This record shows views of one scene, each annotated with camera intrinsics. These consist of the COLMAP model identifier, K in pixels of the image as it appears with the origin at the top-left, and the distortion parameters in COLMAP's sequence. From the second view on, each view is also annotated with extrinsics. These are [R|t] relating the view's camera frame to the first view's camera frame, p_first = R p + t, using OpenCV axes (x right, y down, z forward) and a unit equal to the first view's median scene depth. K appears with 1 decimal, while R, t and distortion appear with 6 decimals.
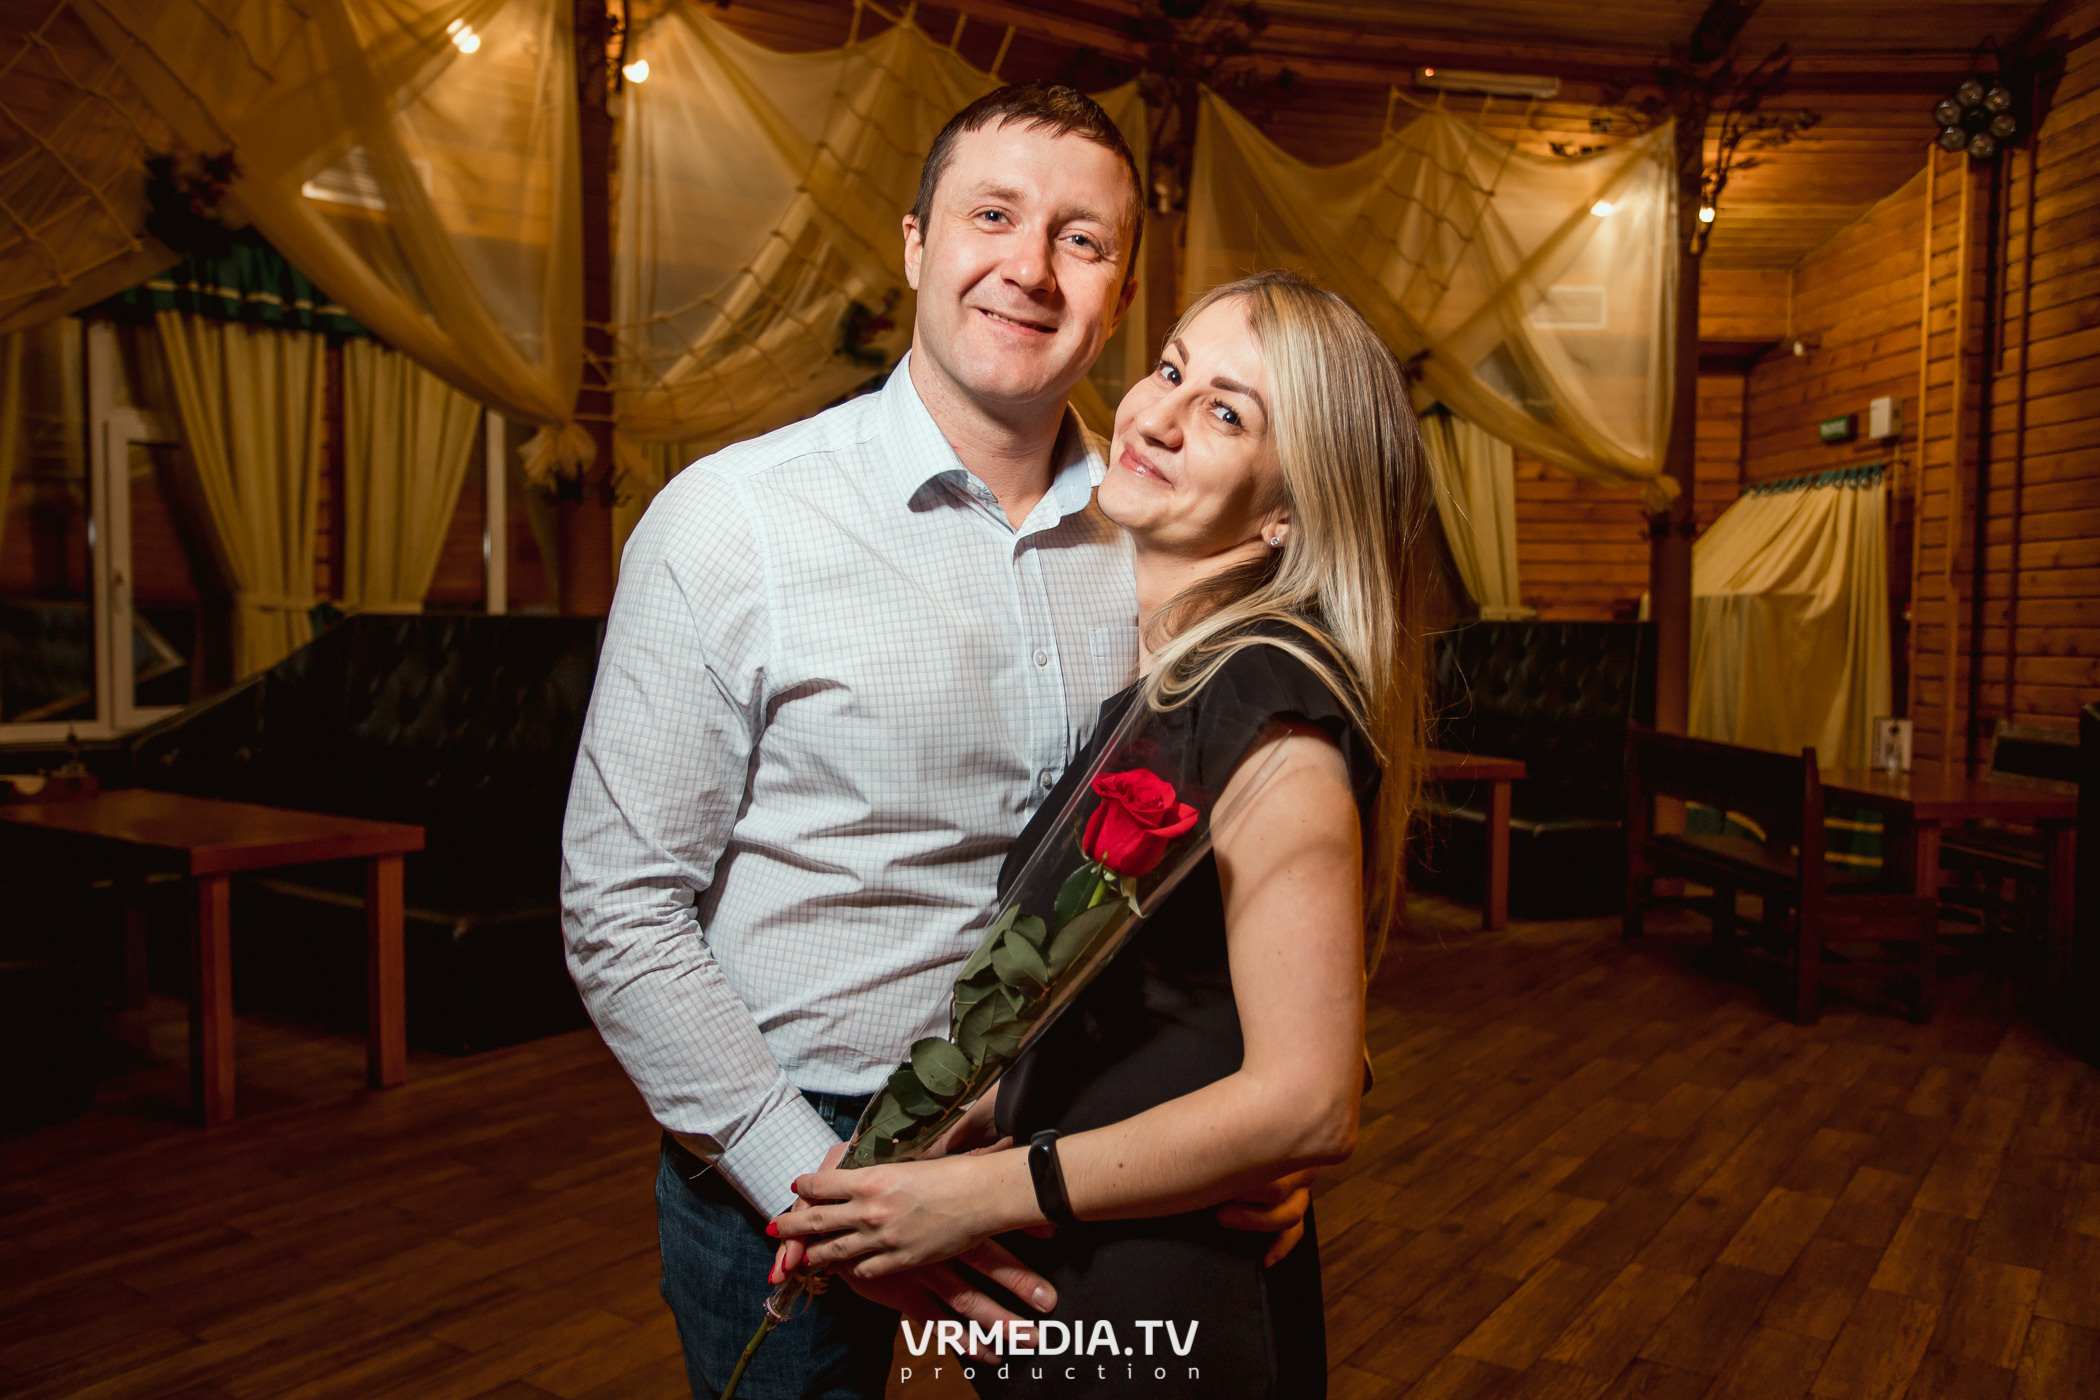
lens RADIAL K [[1668.3, 0, 1046.0], [0, 1668.3, 720.9], [0, 0, 1]] dist [-0.031899, 0.068876]
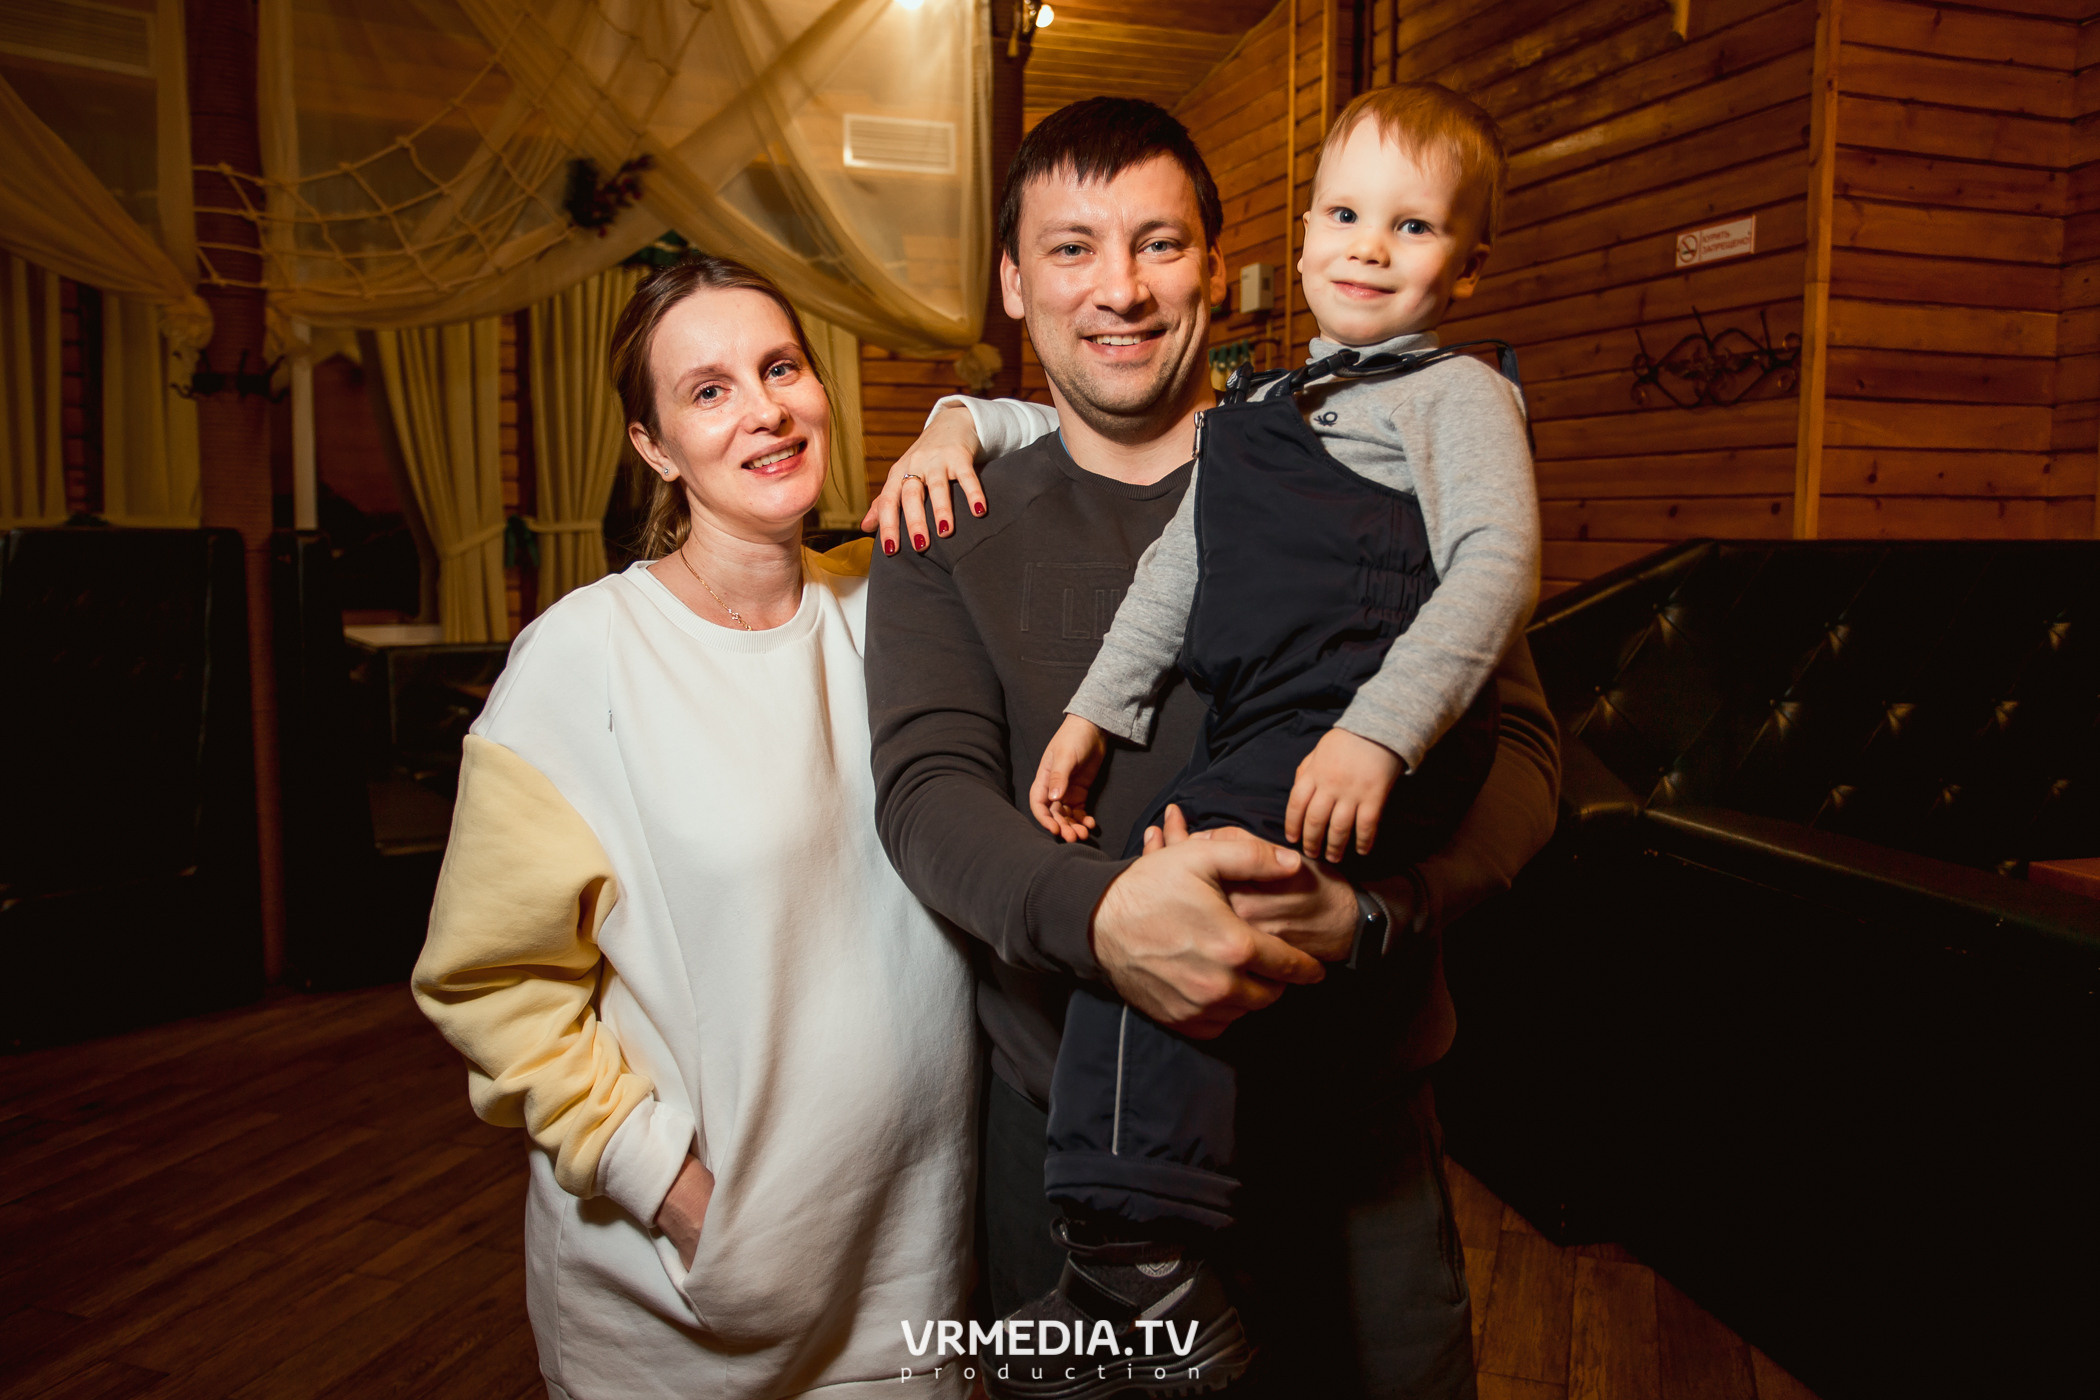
lens RADIAL K [[1619.1, 0, 1050.0], [0, 1619.1, 700.0], [0, 0, 1]] dist [-0.052433, 0.070394]
pose [[0.960343, -0.028851, 0.277323, 0.194783], [0.016303, 0.998741, 0.047445, -0.016628], [-0.278343, -0.041042, 0.959605, 0.267456]]
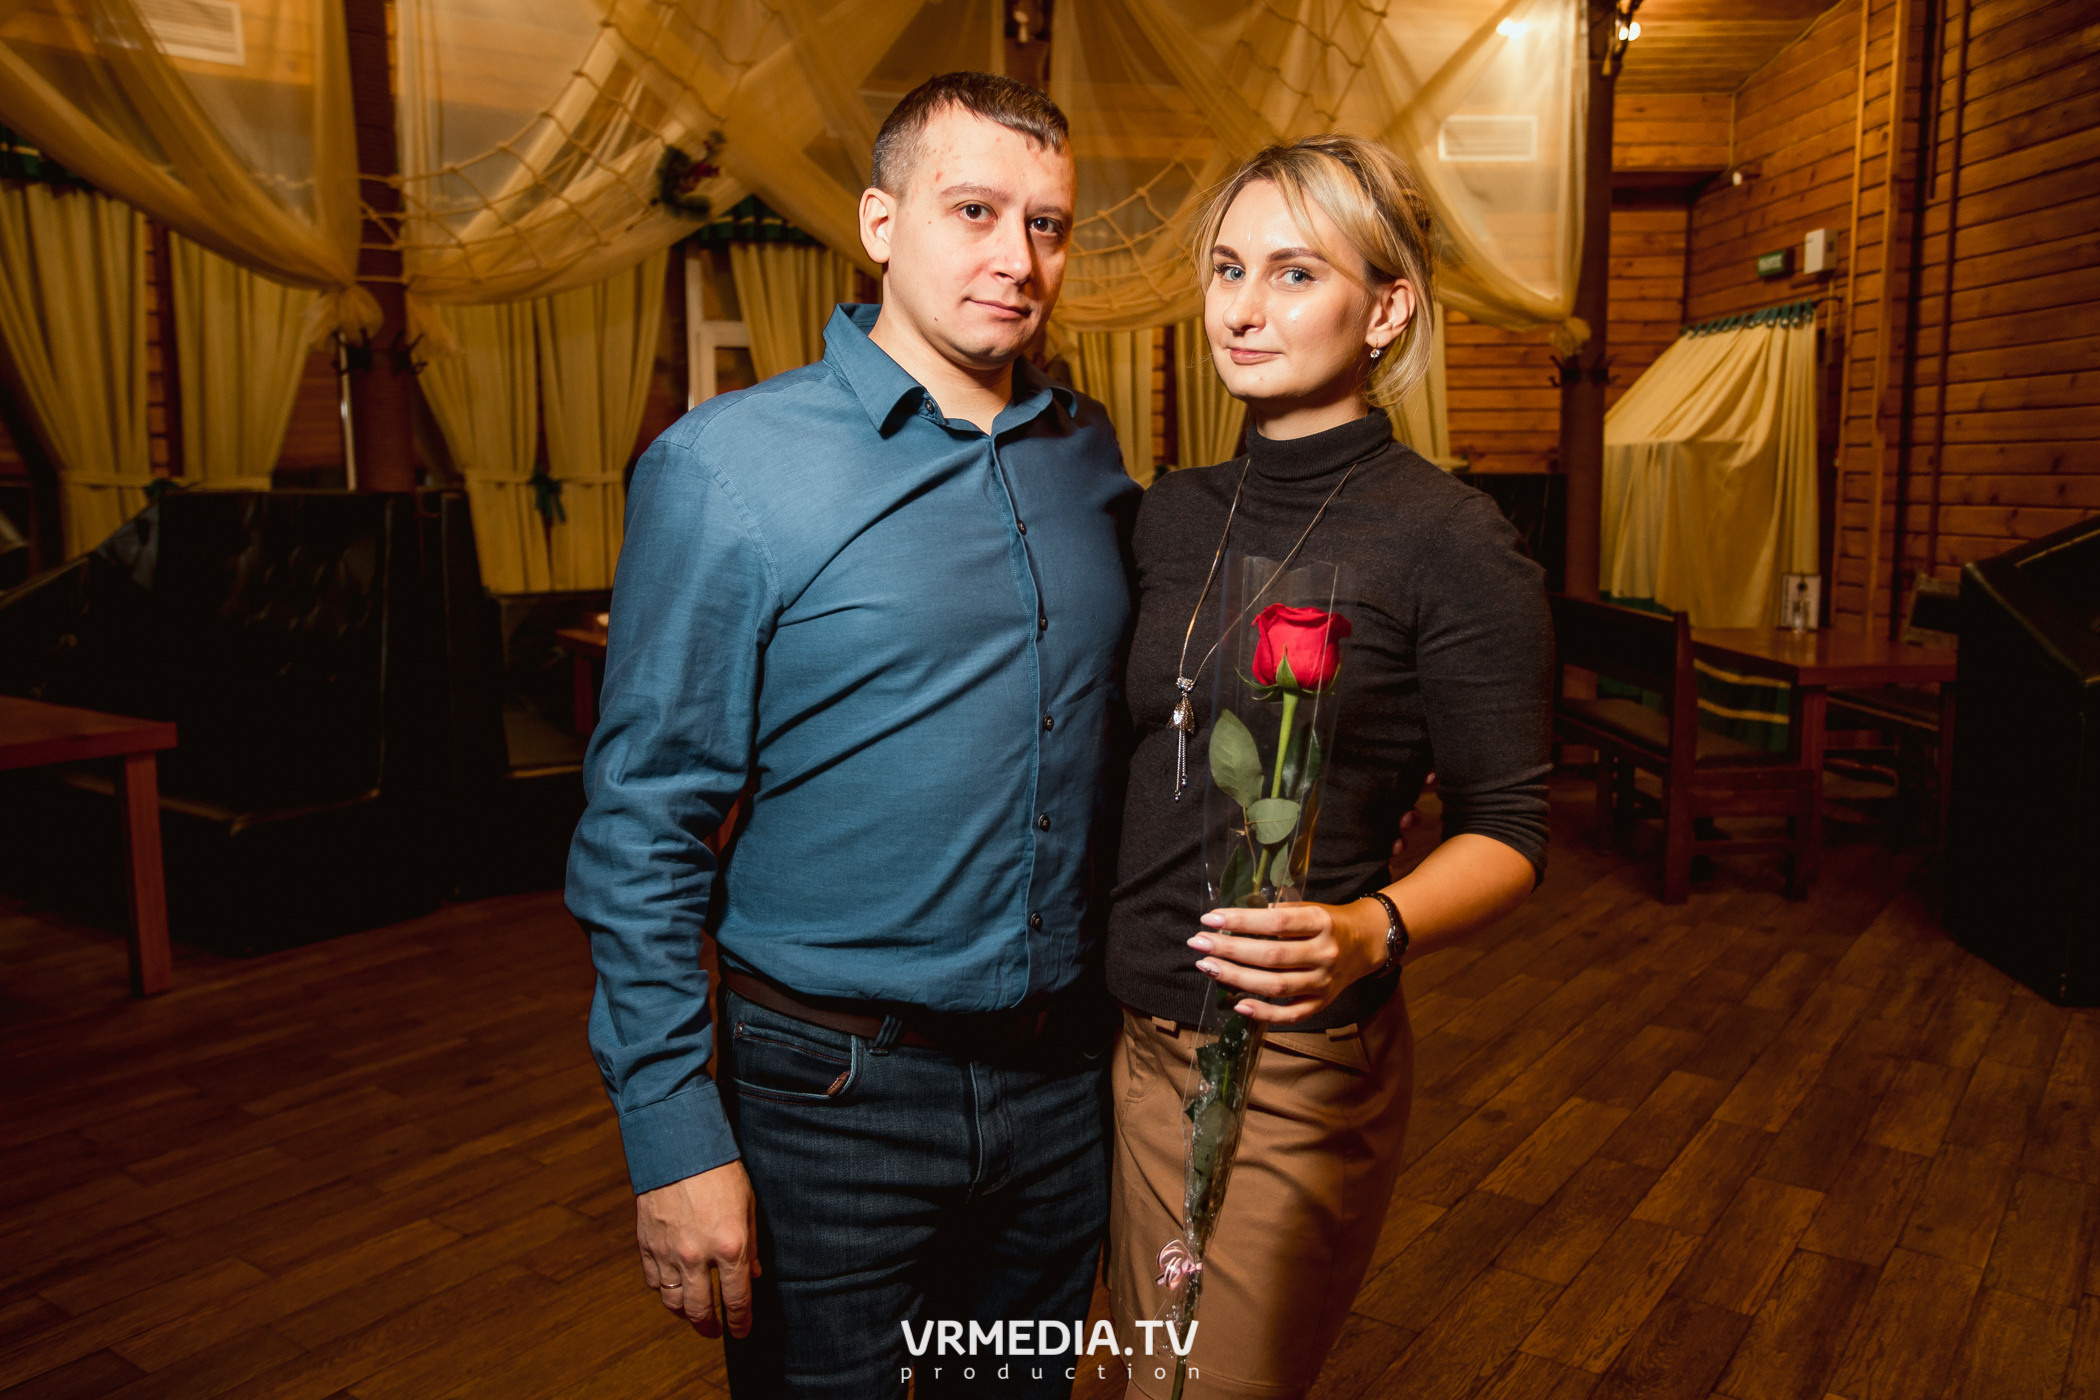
lens RADIAL K [[1648.6, 0, 1047.2], [0, 1648.6, 694.6], [0, 0, 1]] dist [-0.042456, 0.068242]
pose [[0.999723, -0.014602, -0.018477, 0.091047], [0.015953, 0.997037, 0.075244, -0.009642], [0.017323, -0.075518, 0.996994, 0.053738]]
